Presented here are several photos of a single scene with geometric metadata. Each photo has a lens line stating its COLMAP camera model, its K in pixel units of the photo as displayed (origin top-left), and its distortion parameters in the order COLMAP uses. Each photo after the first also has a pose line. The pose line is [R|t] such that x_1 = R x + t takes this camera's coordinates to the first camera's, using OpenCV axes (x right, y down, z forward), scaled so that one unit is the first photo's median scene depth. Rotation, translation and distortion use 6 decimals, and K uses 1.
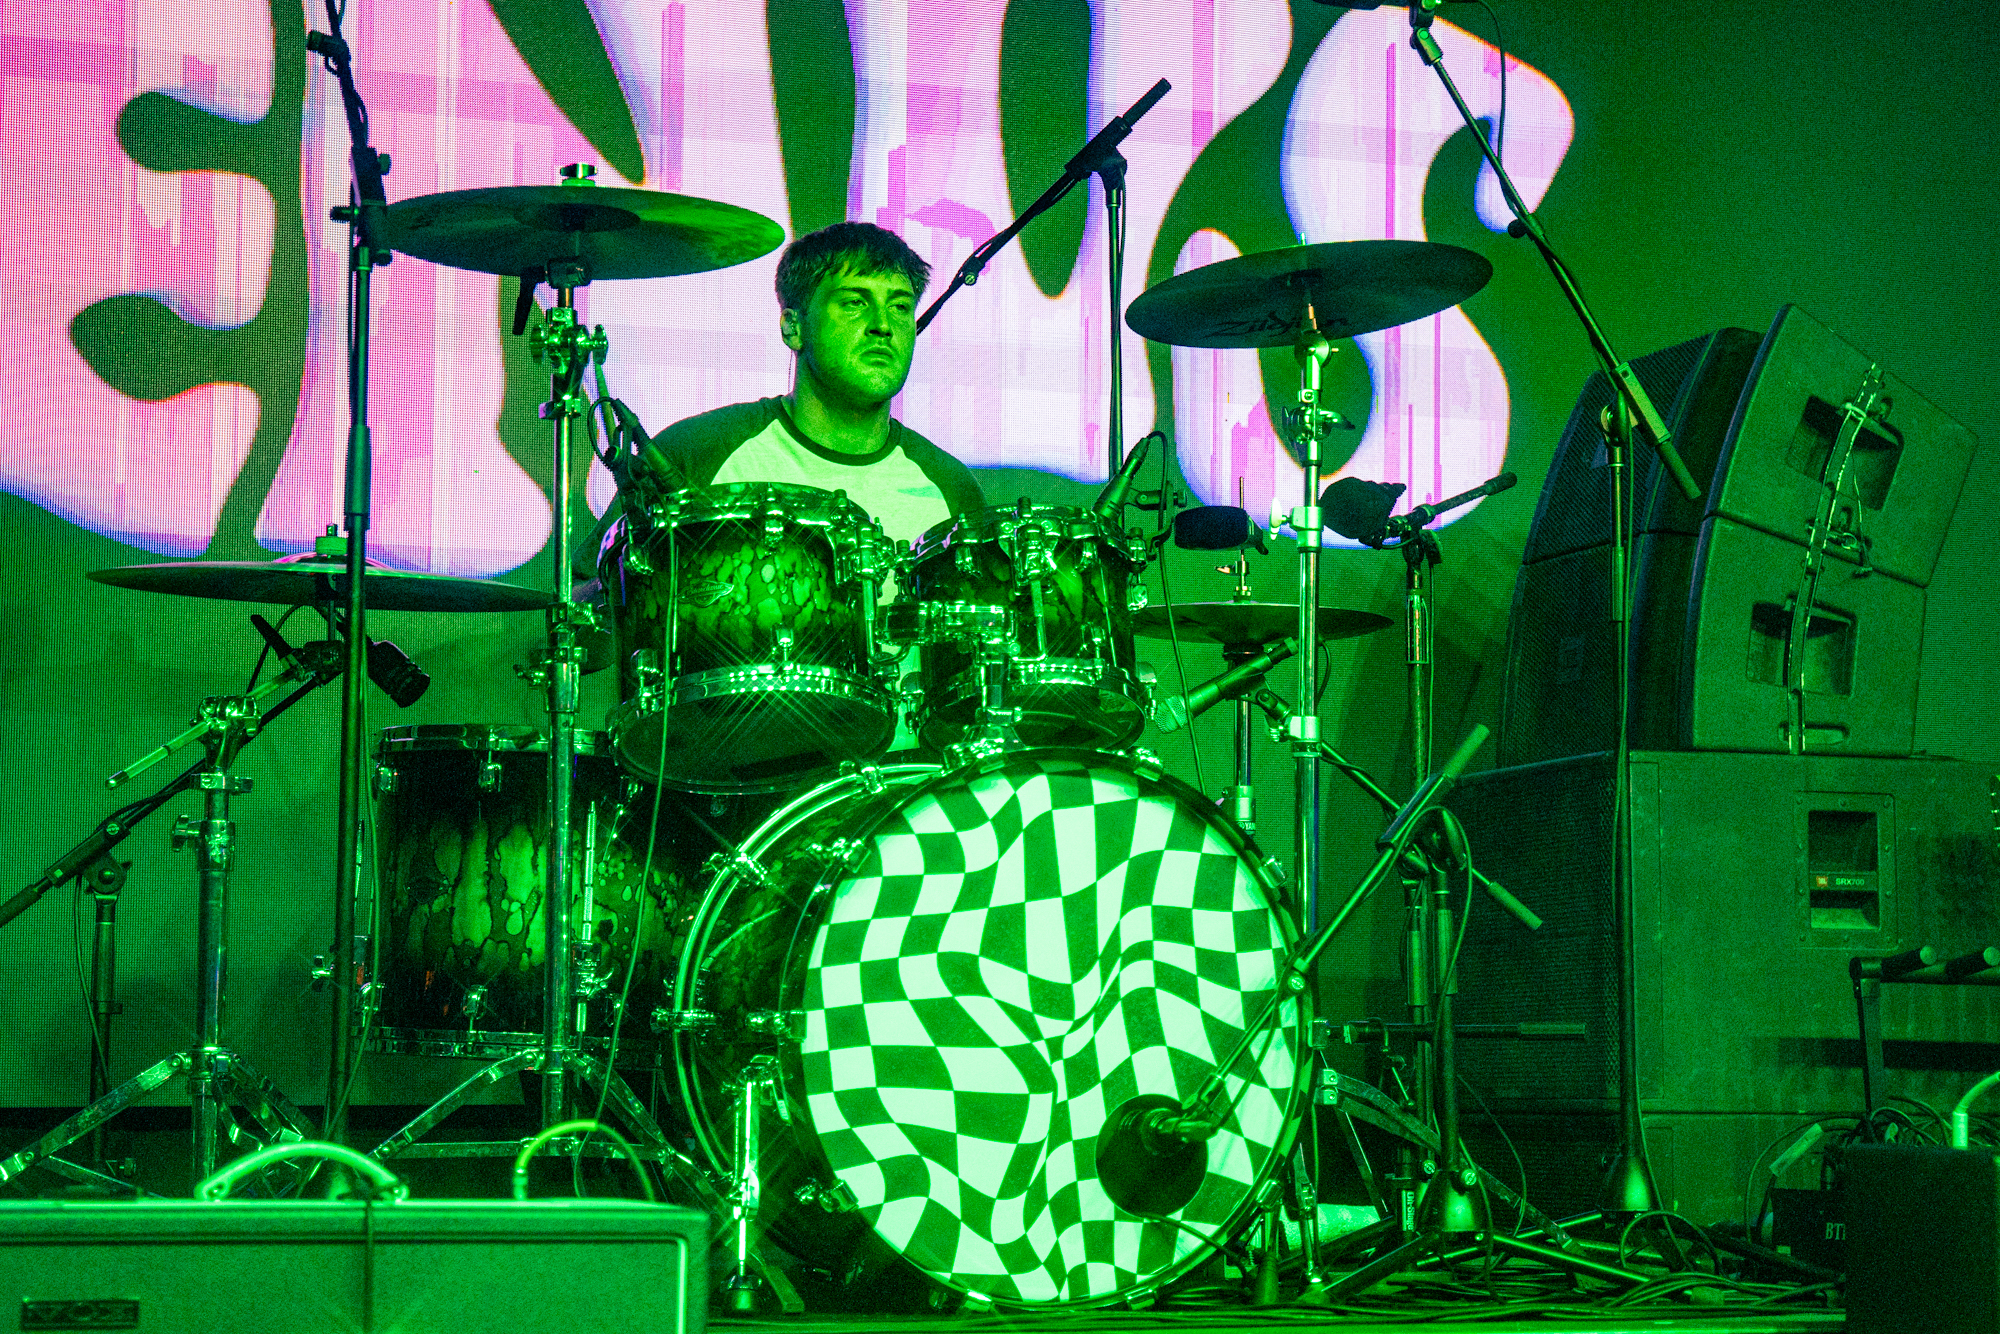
lens RADIAL K [[3968.2, 0, 1000.0], [0, 3968.2, 667.0], [0, 0, 1]] dist [0.019485, 0.016797]
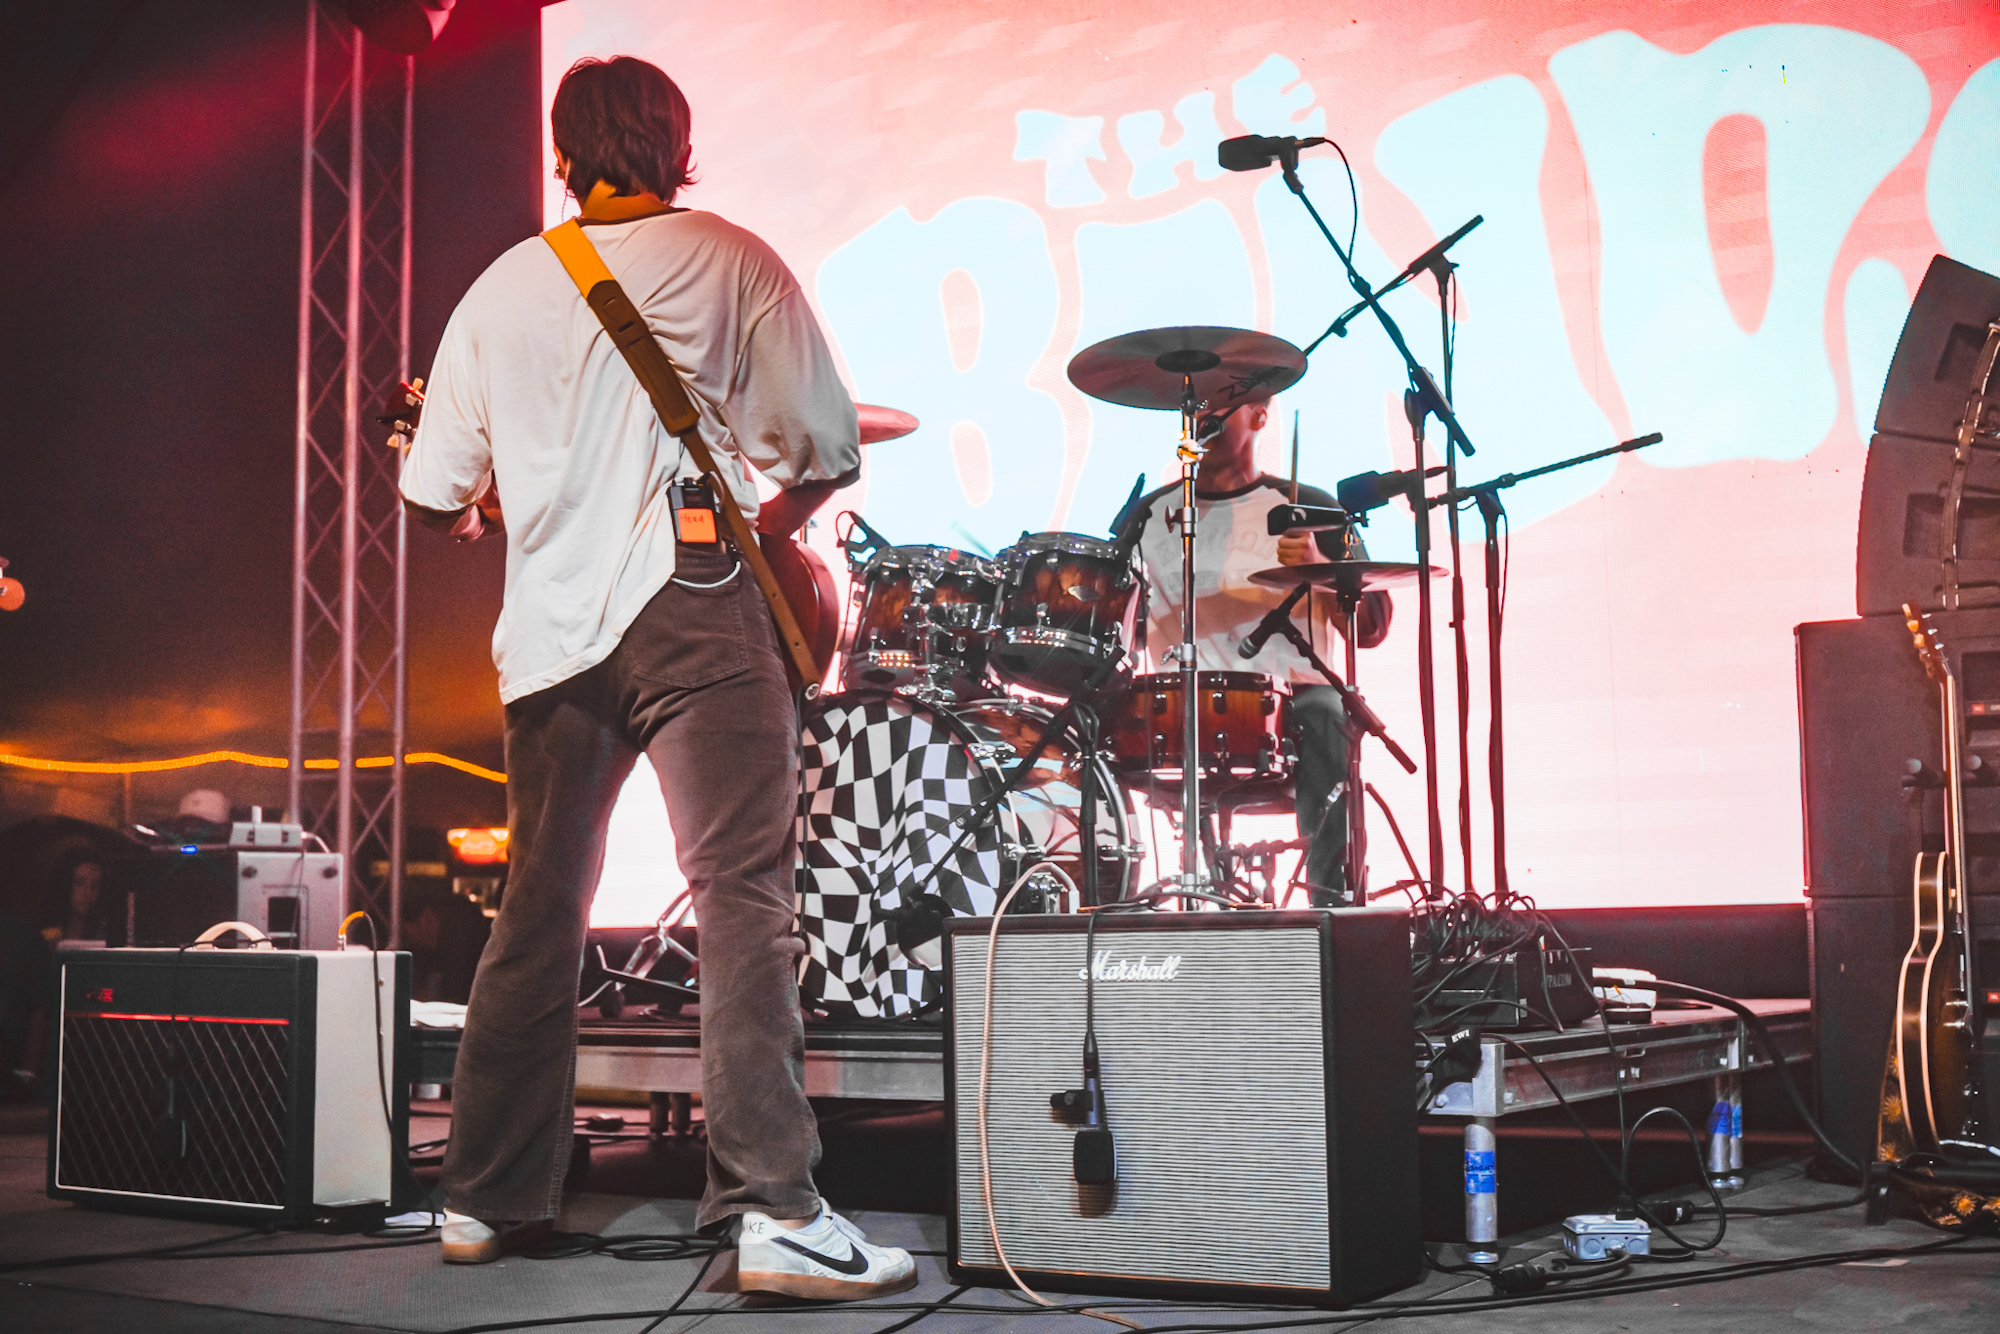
lens RADIAL K [[2523.7, 0, 1000.0], [0, 2523.7, 667.0], [0, 0, 1]] dist [-0.012176, -0.007082]
pose [[0.617551, -0.093911, -0.780904, 0.893522], [0.097855, 0.994306, -0.042189, 0.062094], [0.780420, -0.050361, 0.623225, 0.379416]]
